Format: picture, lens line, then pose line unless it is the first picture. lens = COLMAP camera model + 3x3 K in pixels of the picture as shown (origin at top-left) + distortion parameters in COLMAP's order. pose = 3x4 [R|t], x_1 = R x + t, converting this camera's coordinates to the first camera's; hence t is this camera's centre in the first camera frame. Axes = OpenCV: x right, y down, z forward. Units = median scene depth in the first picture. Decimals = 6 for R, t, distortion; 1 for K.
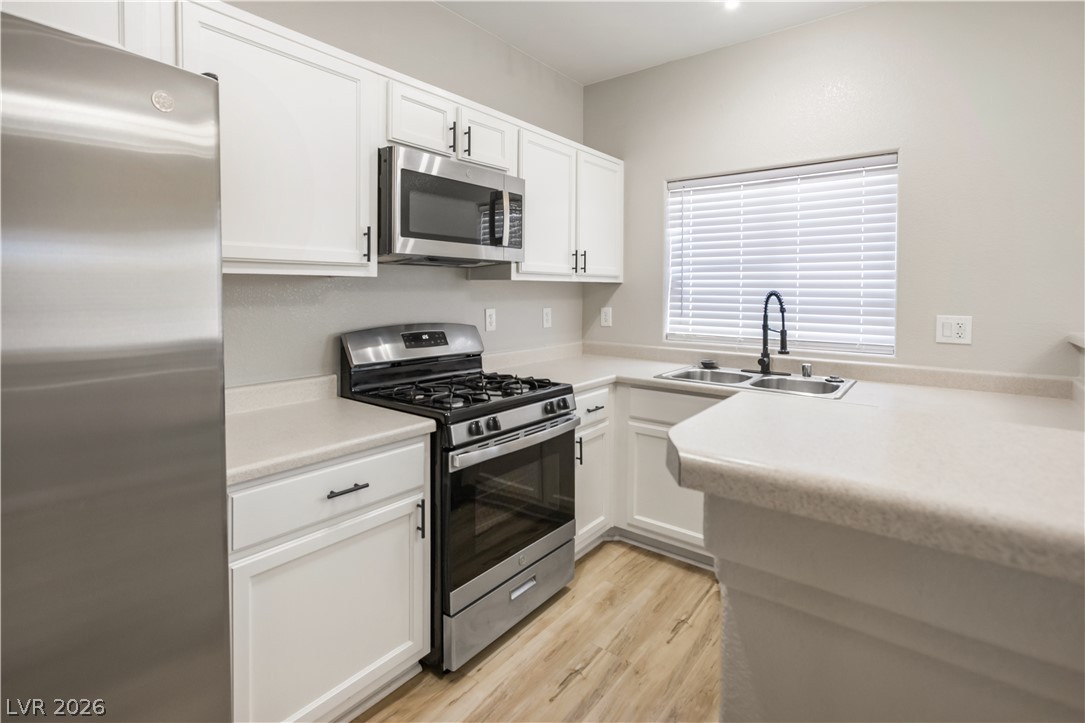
lens RADIAL K [[535.7, 0, 541.2], [0, 535.7, 303.0], [0, 0, 1]] dist [-0.020862, 0.011406]
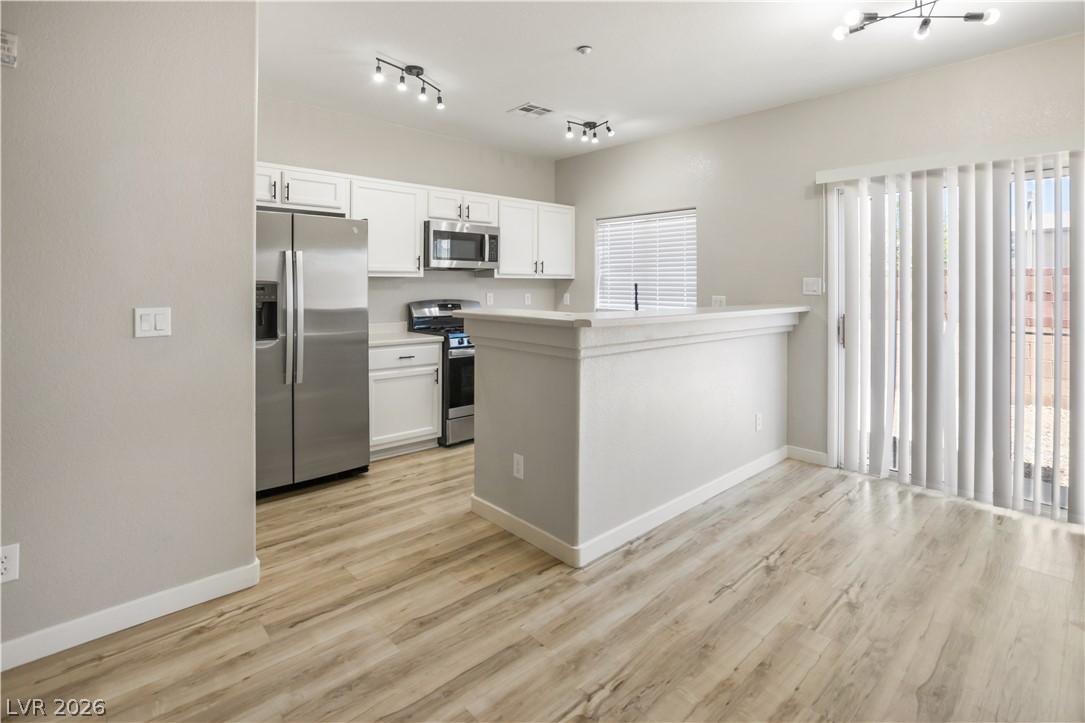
lens RADIAL K [[535.7, 0, 541.1], [0, 535.7, 283.6], [0, 0, 1]] dist [-0.020862, 0.011406]
pose [[0.985748, -0.002203, -0.168211, 0.439532], [-0.002138, 0.999669, -0.025622, 0.028162], [0.168212, 0.025616, 0.985418, -0.895797]]
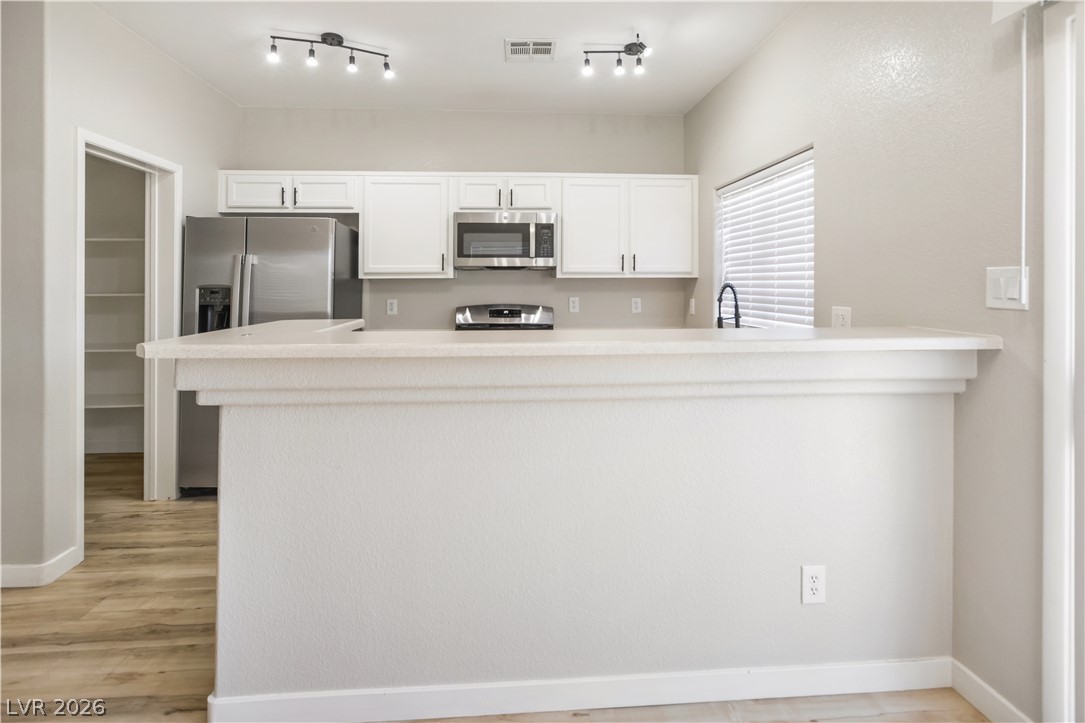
lens RADIAL K [[535.7, 0, 555.3], [0, 535.7, 282.9], [0, 0, 1]] dist [-0.020862, 0.011406]
pose [[0.662877, -0.010333, -0.748657, 1.086868], [-0.012030, 0.999629, -0.024449, 0.009041], [0.748632, 0.025212, 0.662506, -0.020710]]
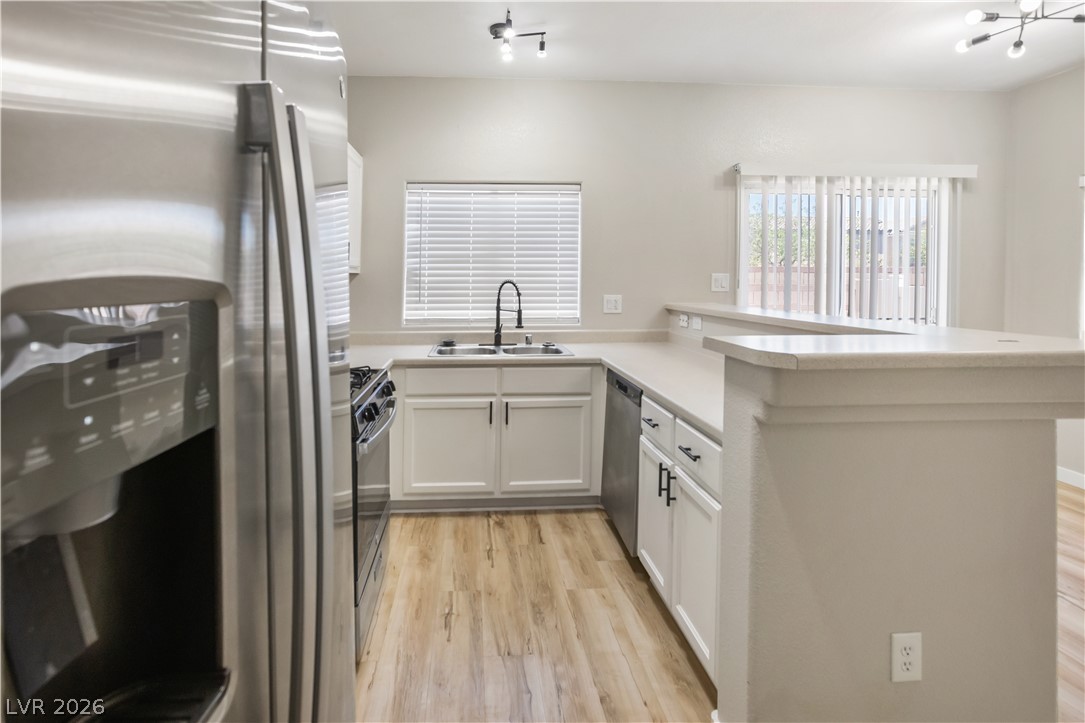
lens RADIAL K [[535.7, 0, 521.5], [0, 535.7, 286.2], [0, 0, 1]] dist [-0.020862, 0.011406]
pose [[0.744938, -0.017406, 0.666906, -0.413968], [0.022593, 0.999744, 0.000857, -0.008231], [-0.666751, 0.014429, 0.745141, 0.021388]]
